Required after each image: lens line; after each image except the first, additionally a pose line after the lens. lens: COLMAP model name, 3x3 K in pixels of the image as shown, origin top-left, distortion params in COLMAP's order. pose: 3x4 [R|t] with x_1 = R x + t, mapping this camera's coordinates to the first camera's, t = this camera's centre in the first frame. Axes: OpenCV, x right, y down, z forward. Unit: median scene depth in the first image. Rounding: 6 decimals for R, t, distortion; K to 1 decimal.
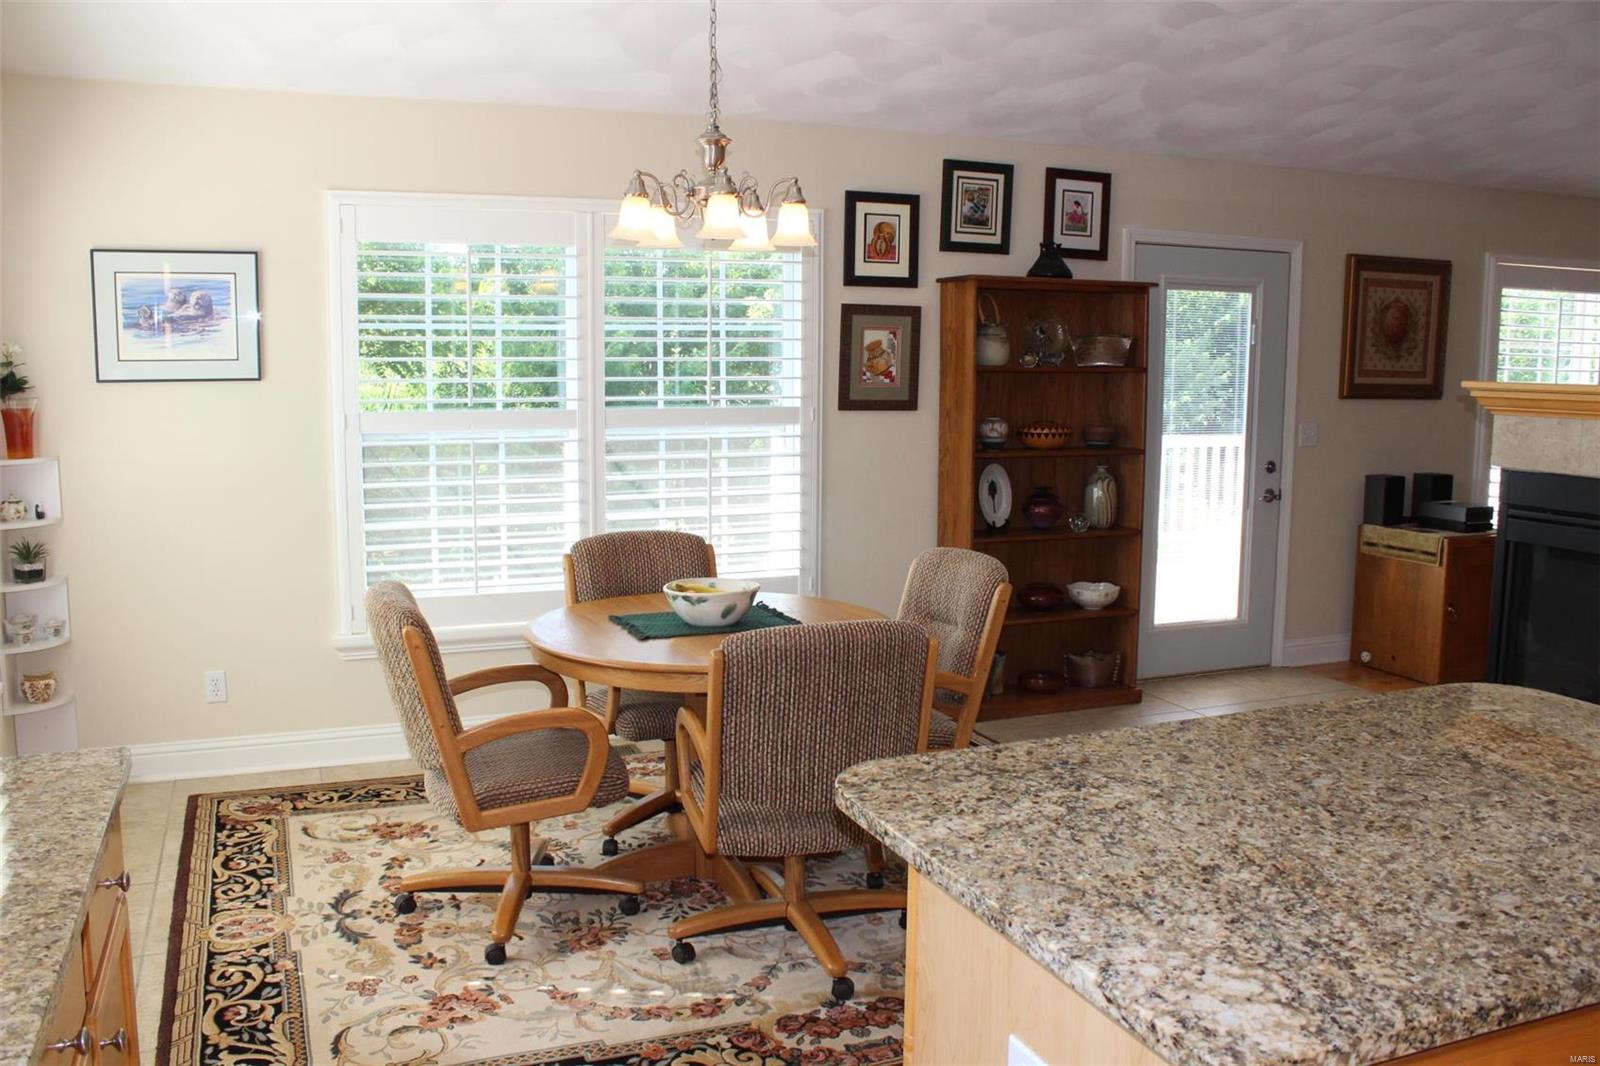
lens RADIAL K [[1313.6, 0, 798.6], [0, 1313.6, 536.9], [0, 0, 1]] dist [-0.160221, 0.123544]
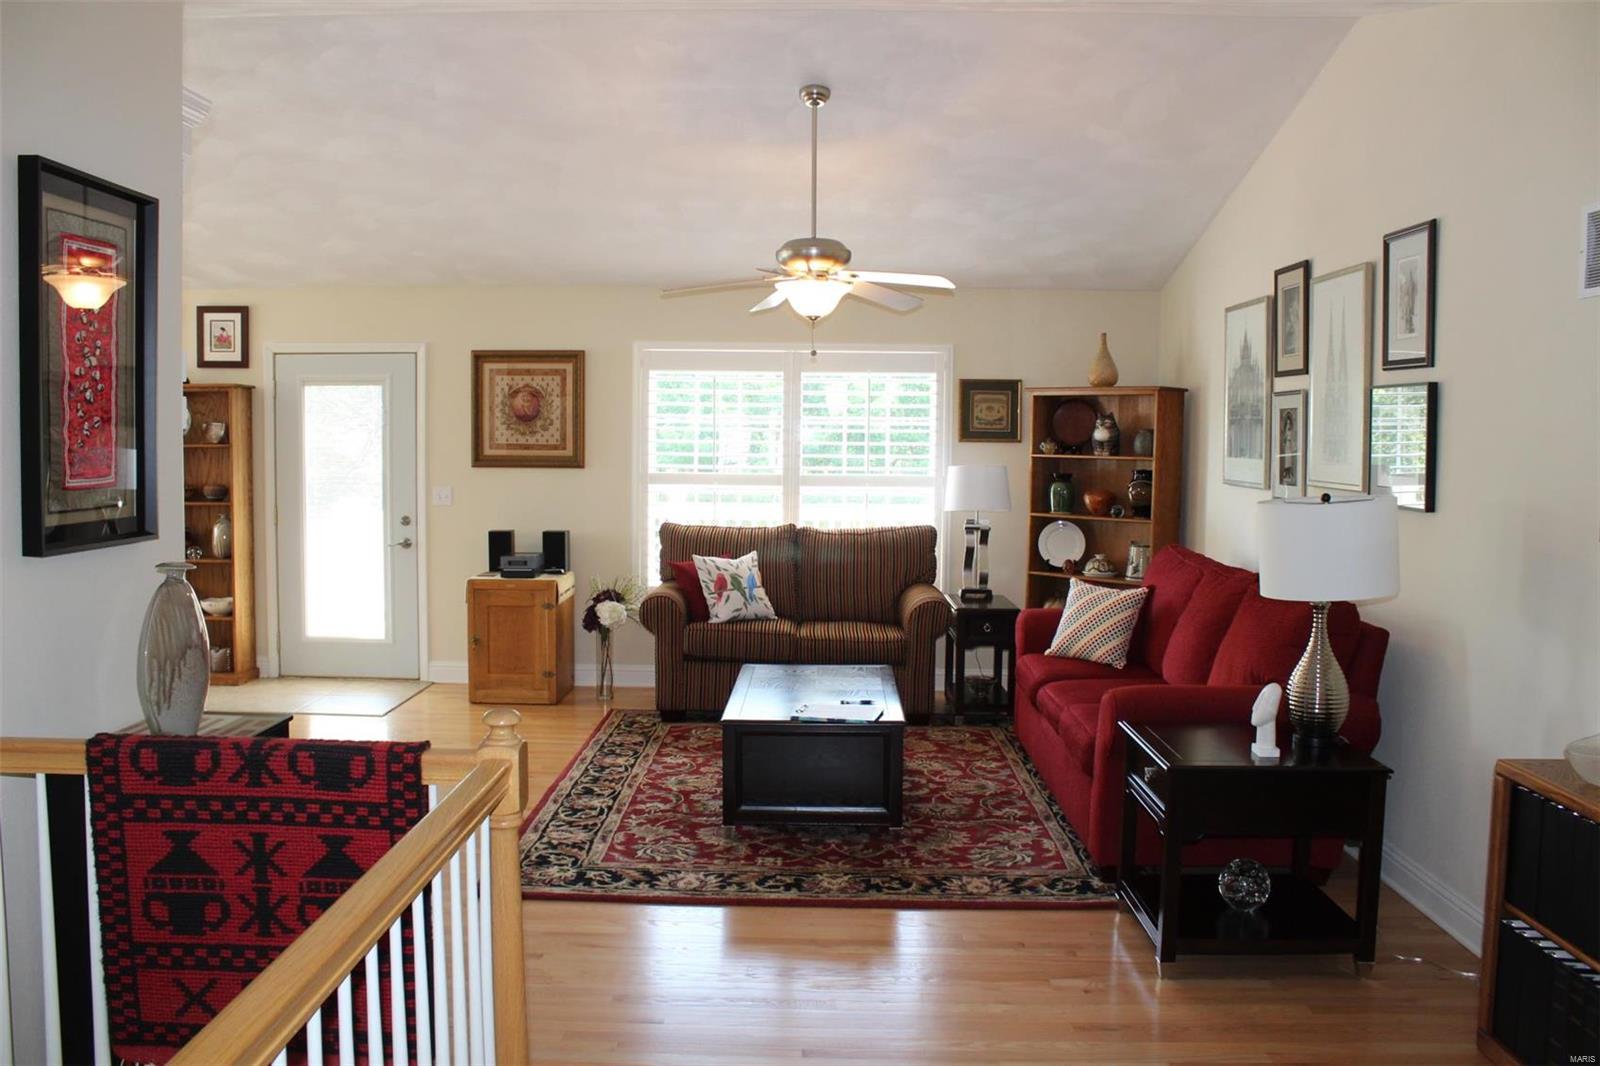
lens RADIAL K [[1313.6, 0, 799.2], [0, 1313.6, 526.5], [0, 0, 1]] dist [-0.160221, 0.123544]
pose [[0.918112, 0.025427, -0.395505, 1.201117], [-0.057516, 0.995923, -0.069488, 0.017197], [0.392126, 0.086546, 0.915831, -0.015275]]
